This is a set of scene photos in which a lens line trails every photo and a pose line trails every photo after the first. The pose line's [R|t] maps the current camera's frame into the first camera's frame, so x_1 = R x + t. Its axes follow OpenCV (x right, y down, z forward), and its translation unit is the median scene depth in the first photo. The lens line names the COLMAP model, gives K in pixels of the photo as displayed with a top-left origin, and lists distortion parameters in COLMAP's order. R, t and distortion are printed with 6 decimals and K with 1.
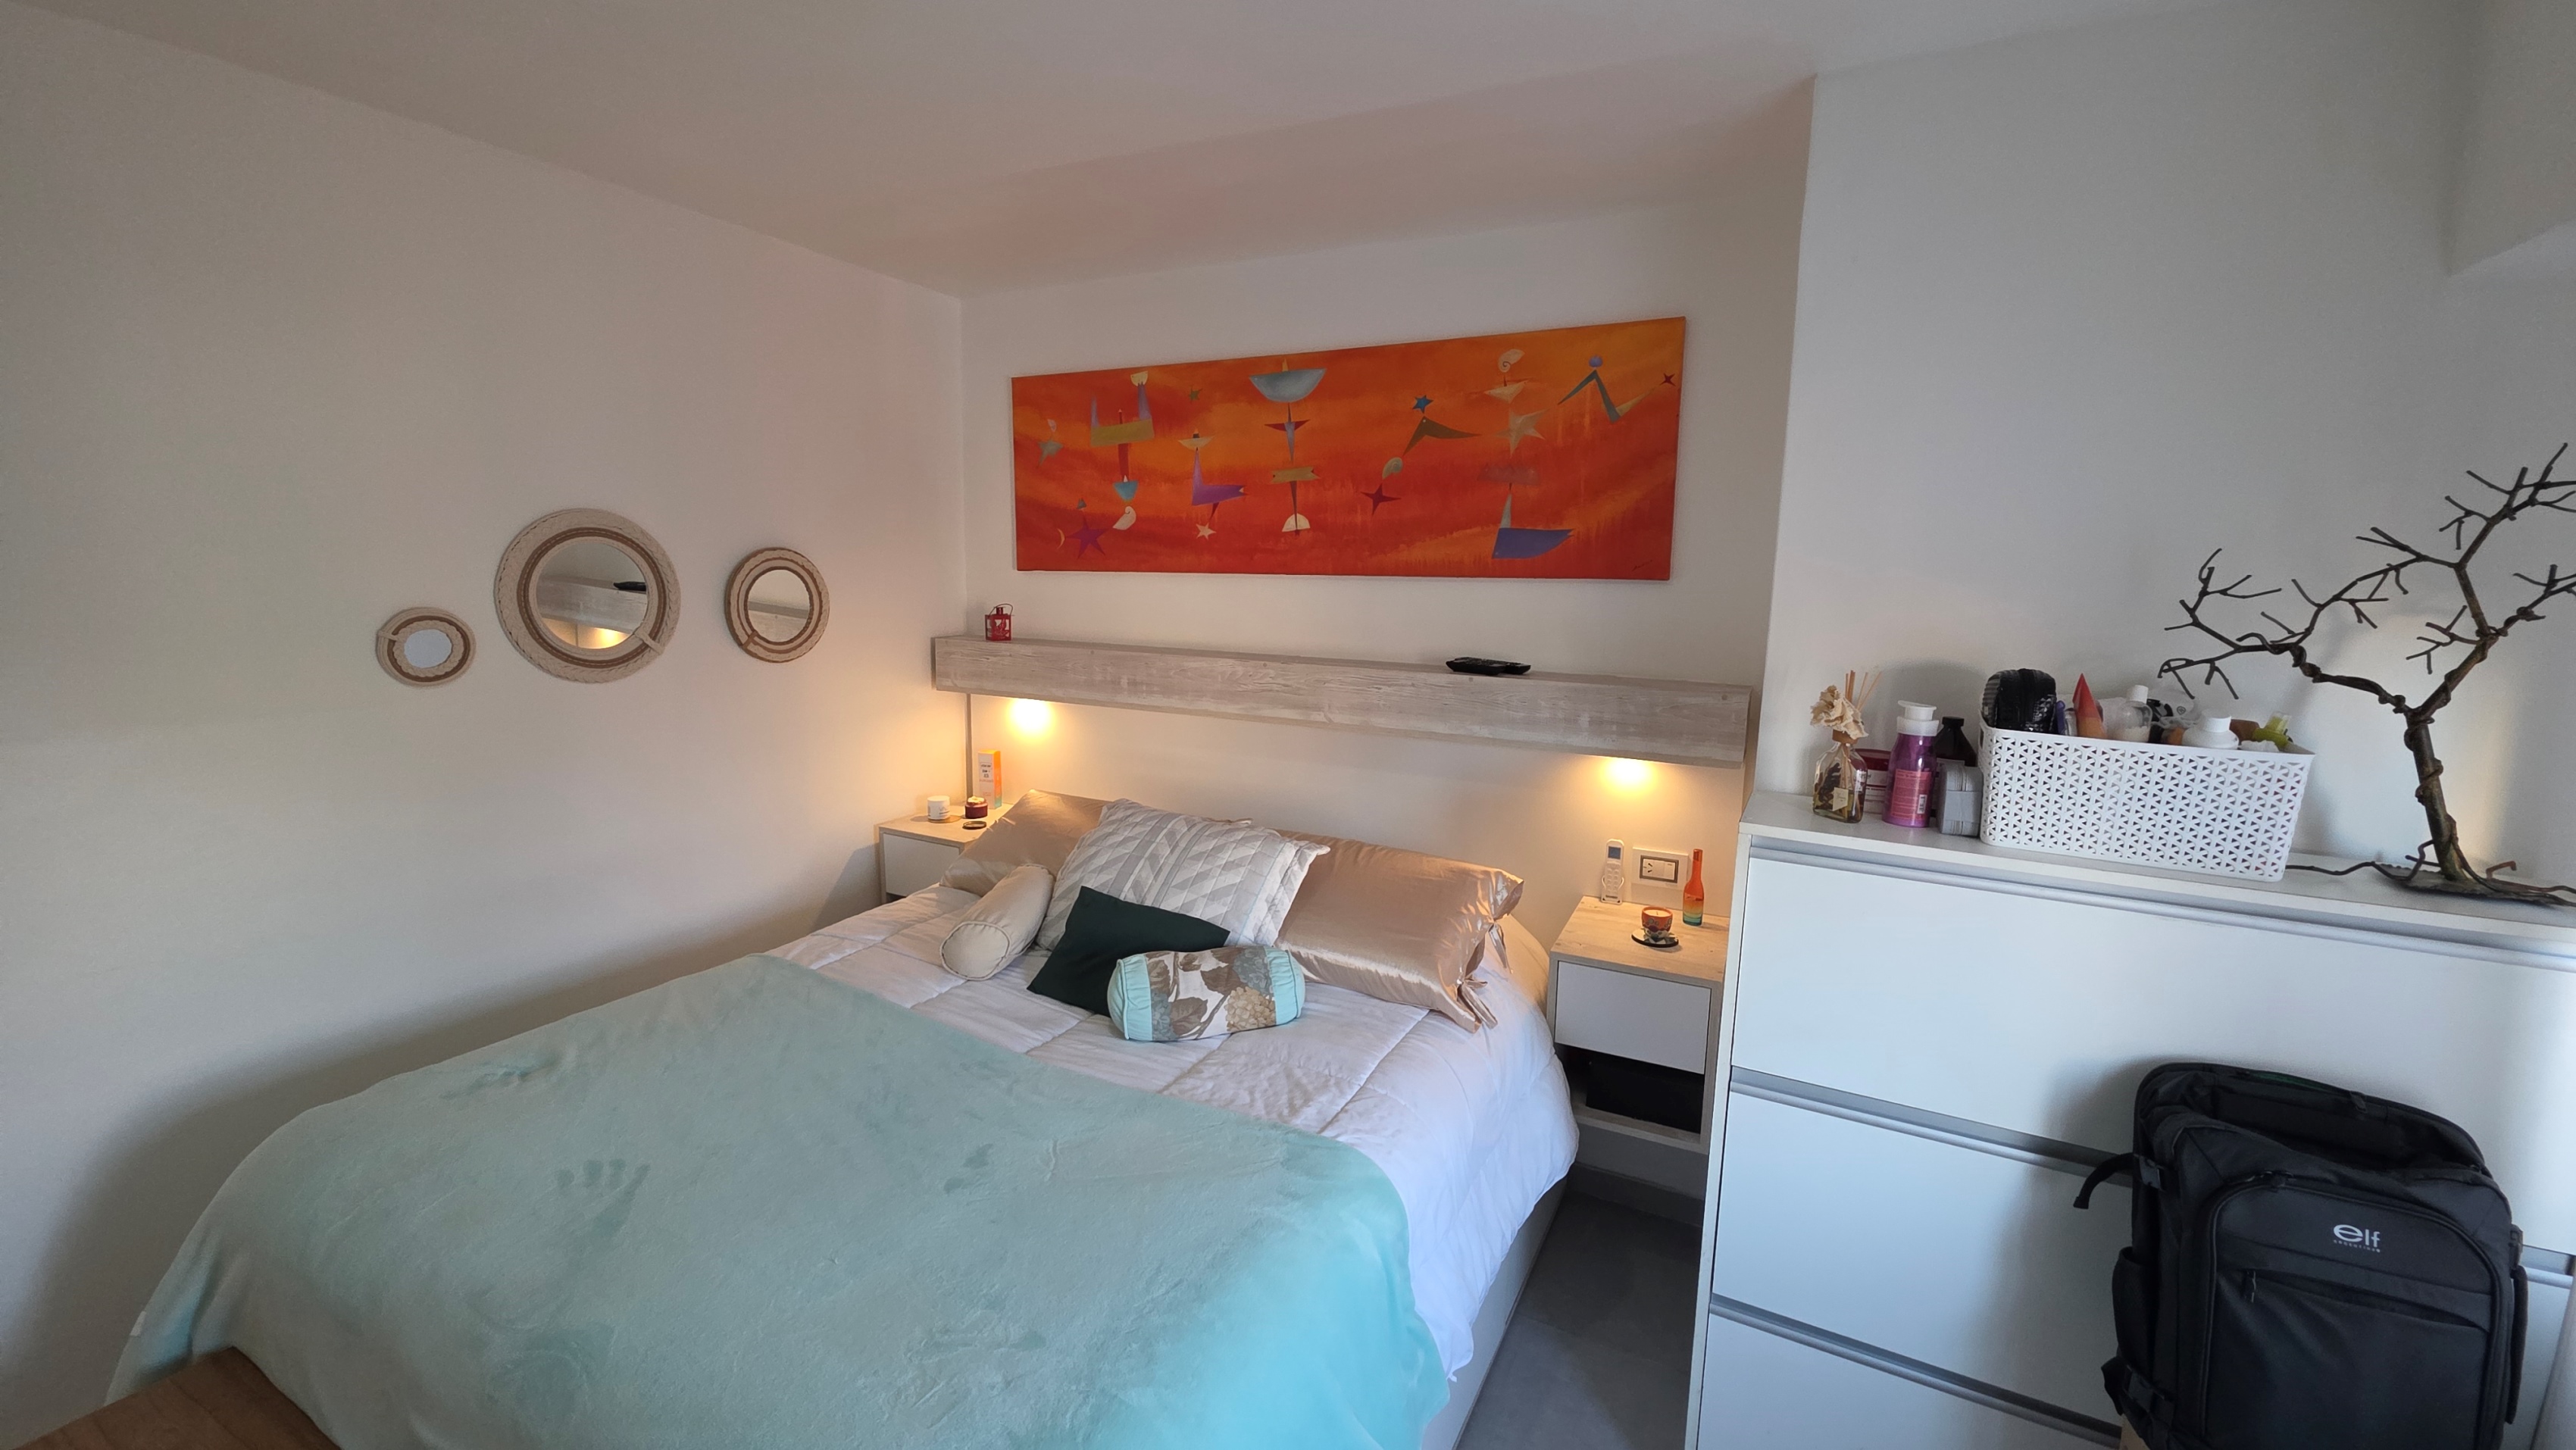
lens RADIAL K [[1022.8, 0, 1287.8], [0, 1022.8, 710.9], [0, 0, 1]] dist [0.014546, -0.009144]
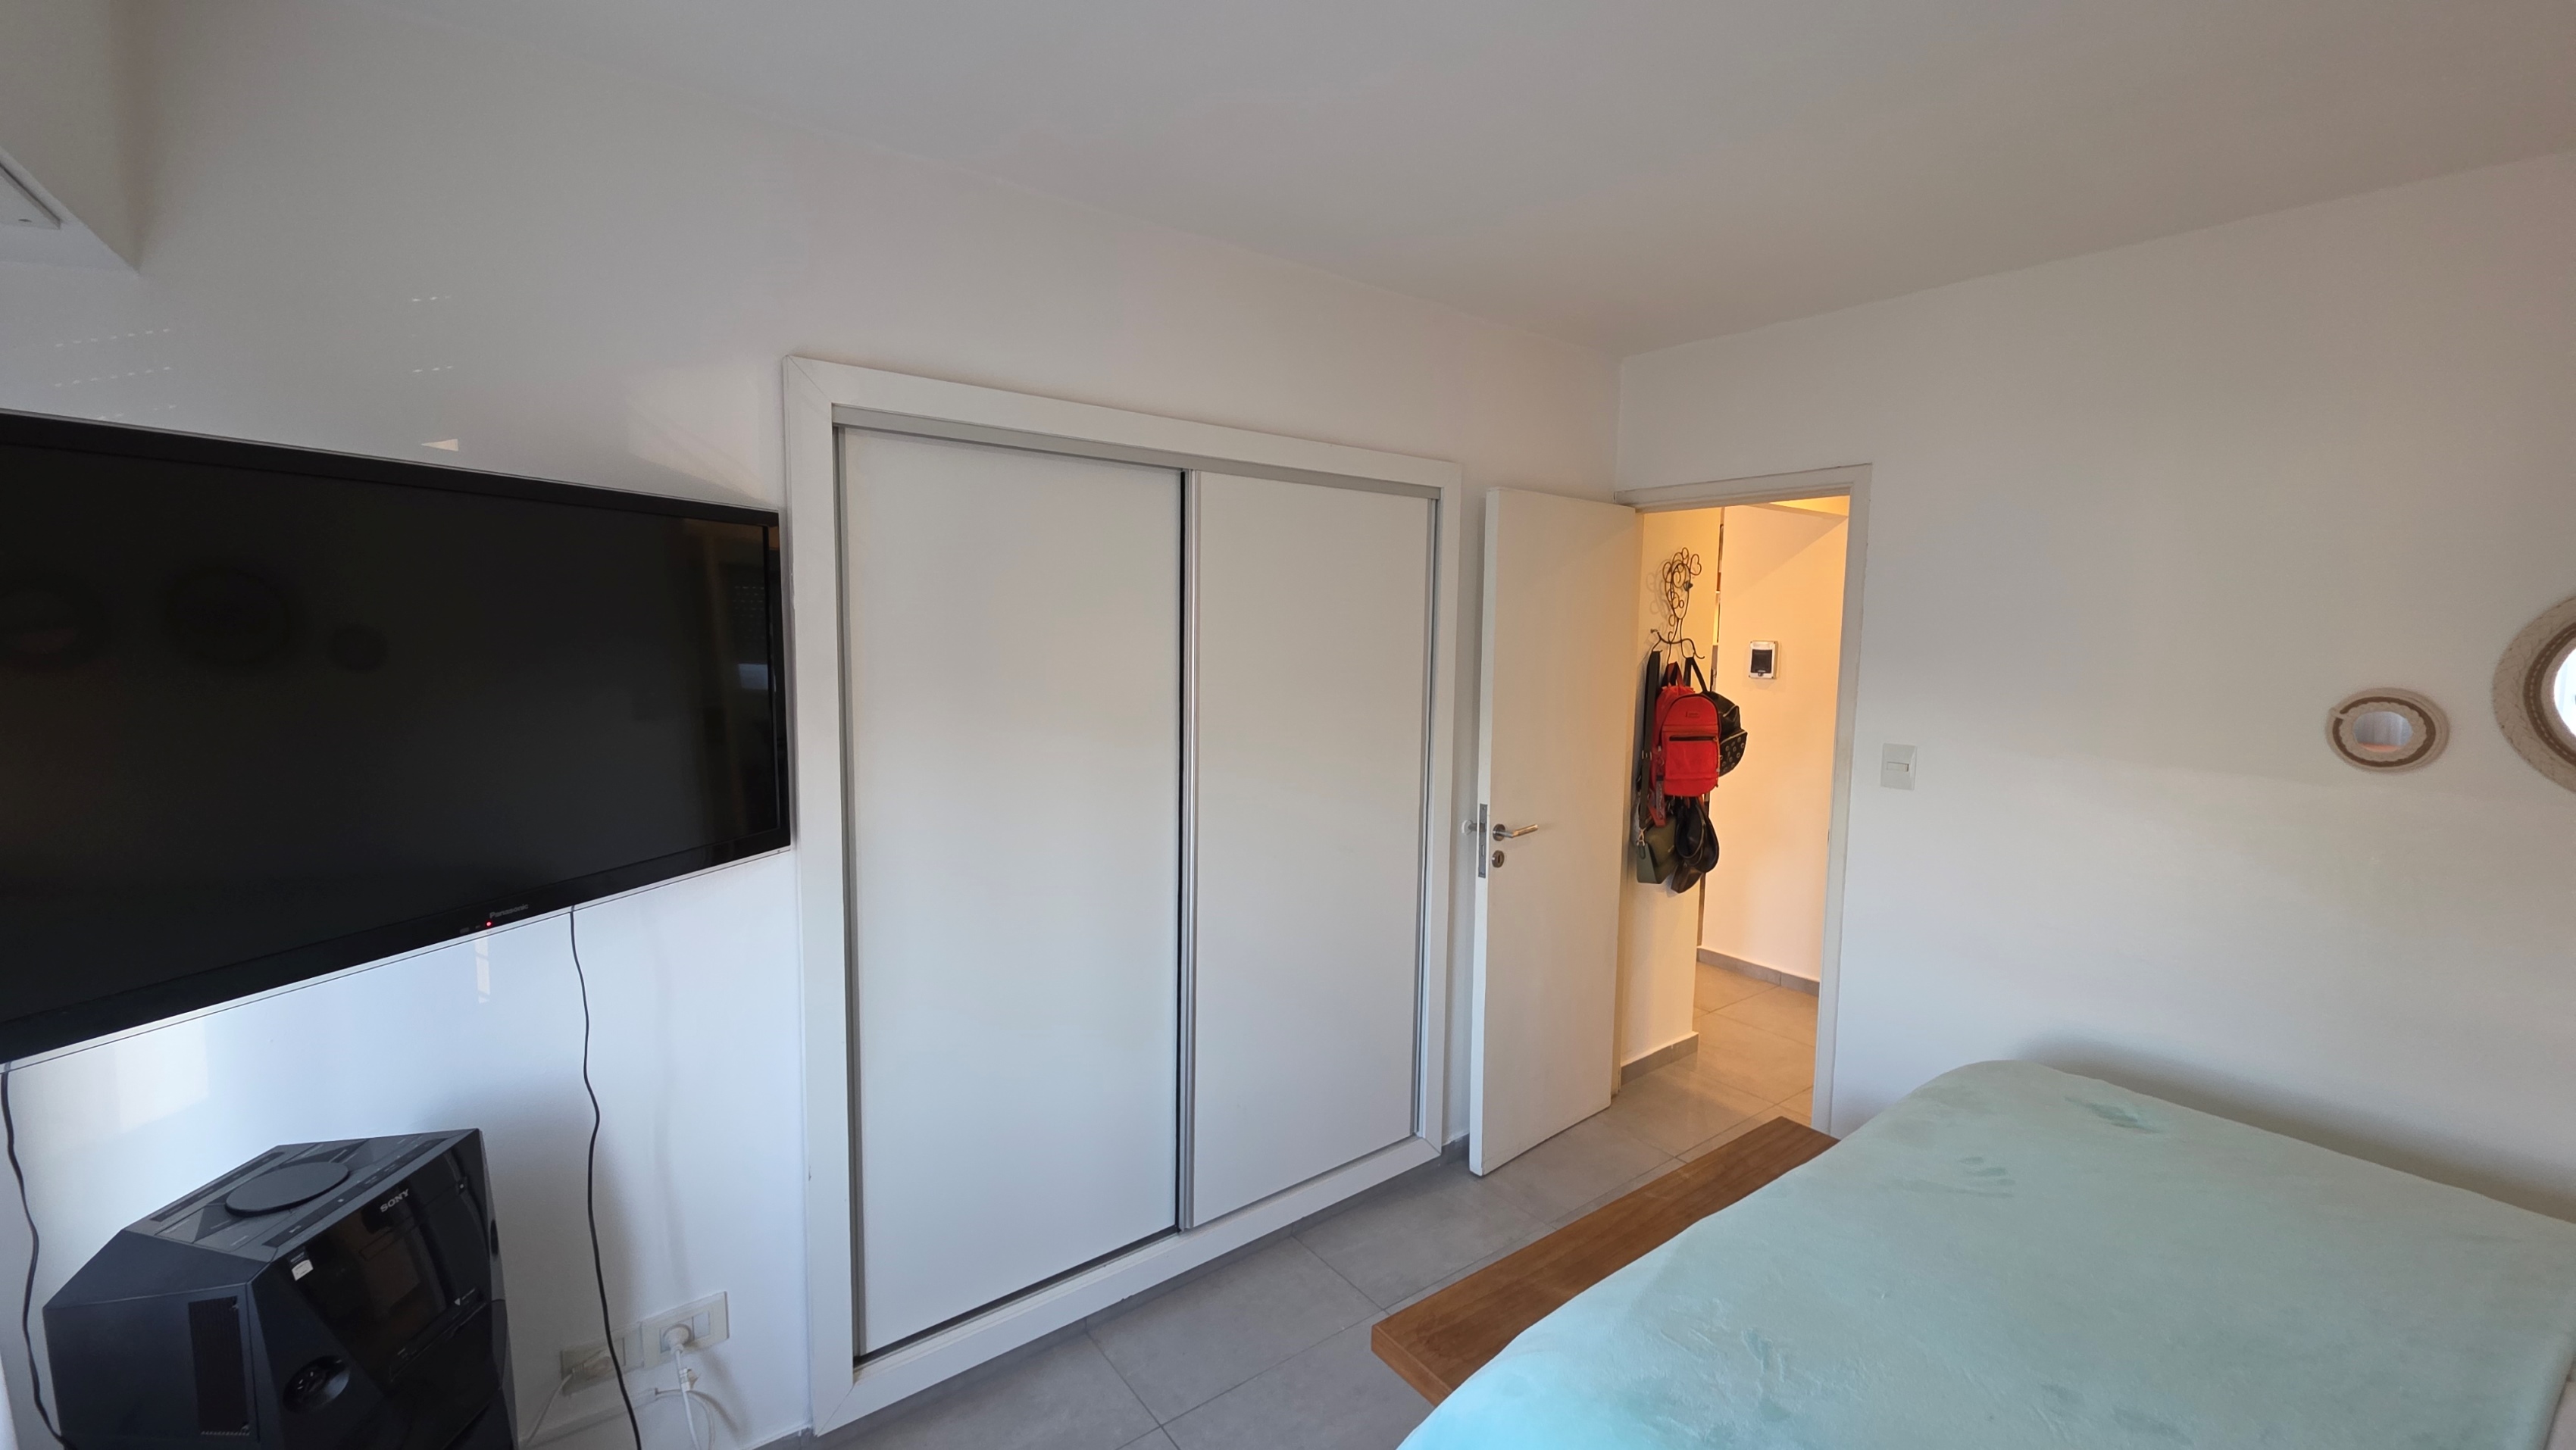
lens RADIAL K [[1022.8, 0, 1287.8], [0, 1022.8, 710.9], [0, 0, 1]] dist [0.014546, -0.009144]
pose [[-0.420454, 0.054450, -0.905678, 0.342447], [-0.154934, 0.979228, 0.130799, -0.037571], [0.893987, 0.195316, -0.403284, 0.375947]]
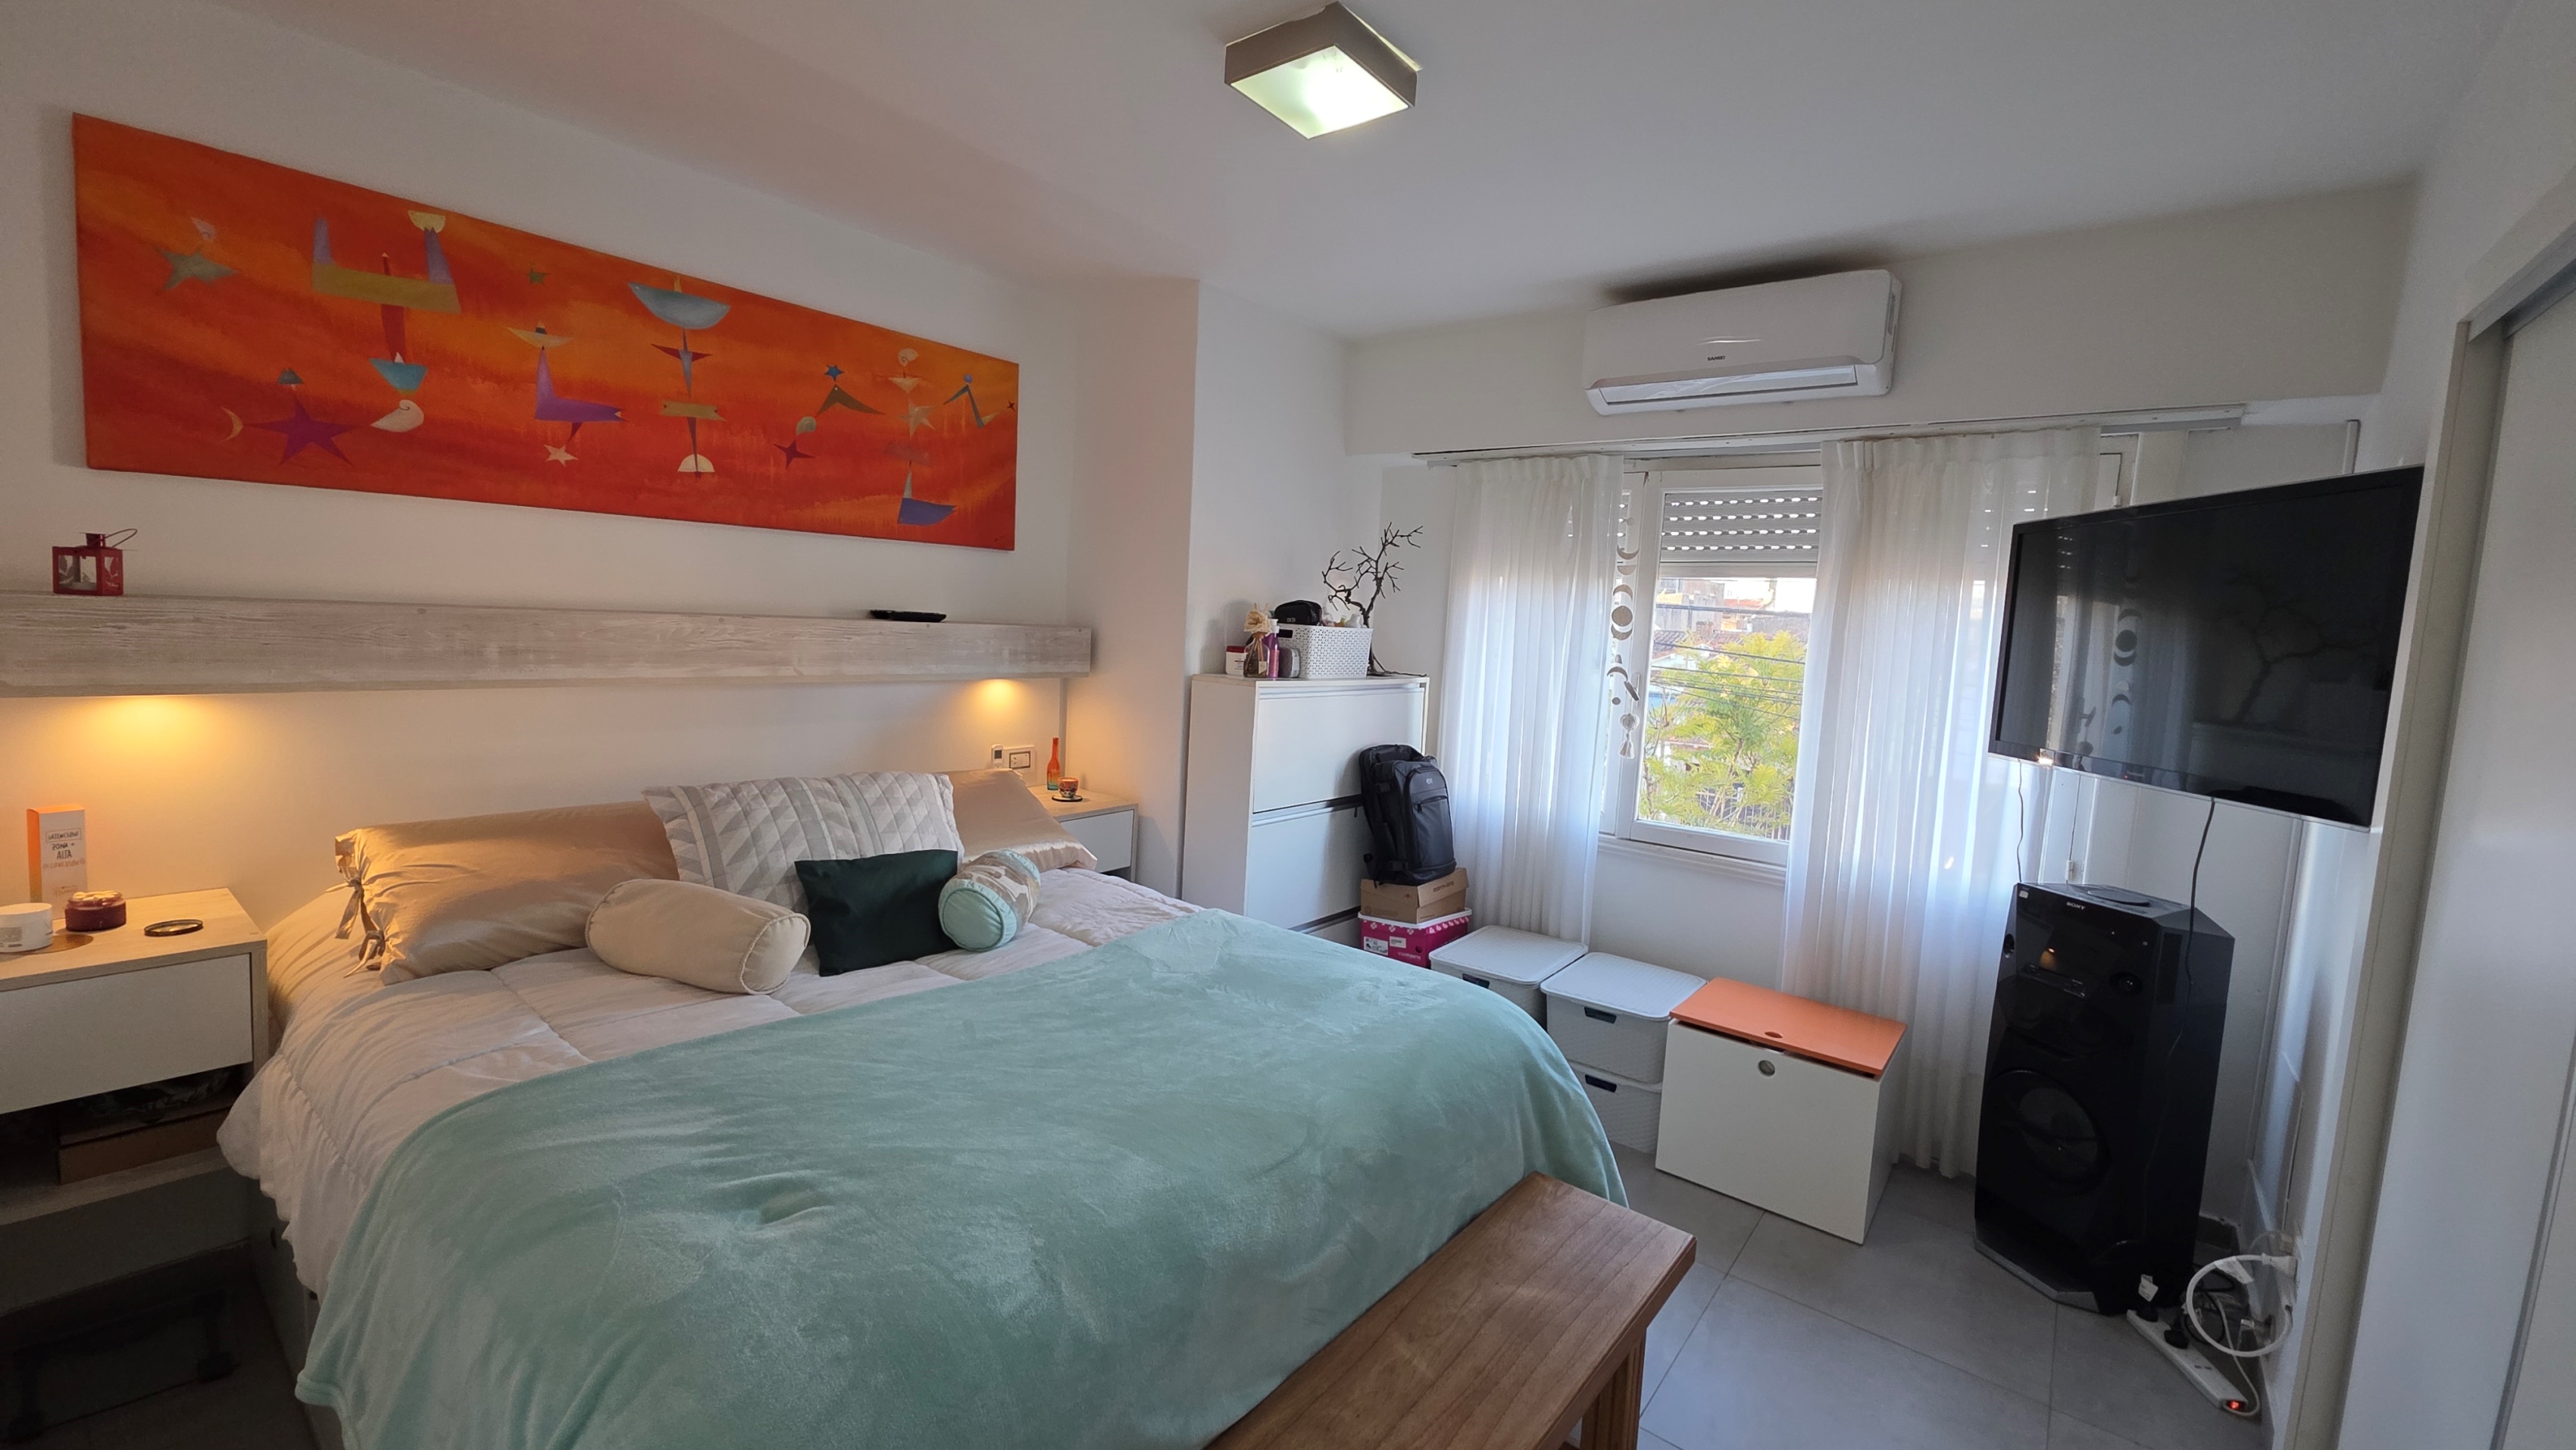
lens RADIAL K [[1022.8, 0, 1287.8], [0, 1022.8, 710.9], [0, 0, 1]] dist [0.014546, -0.009144]
pose [[0.188771, -0.100322, 0.976883, -0.834615], [0.092150, 0.992188, 0.084087, 0.004871], [-0.977688, 0.074146, 0.196541, 0.338808]]
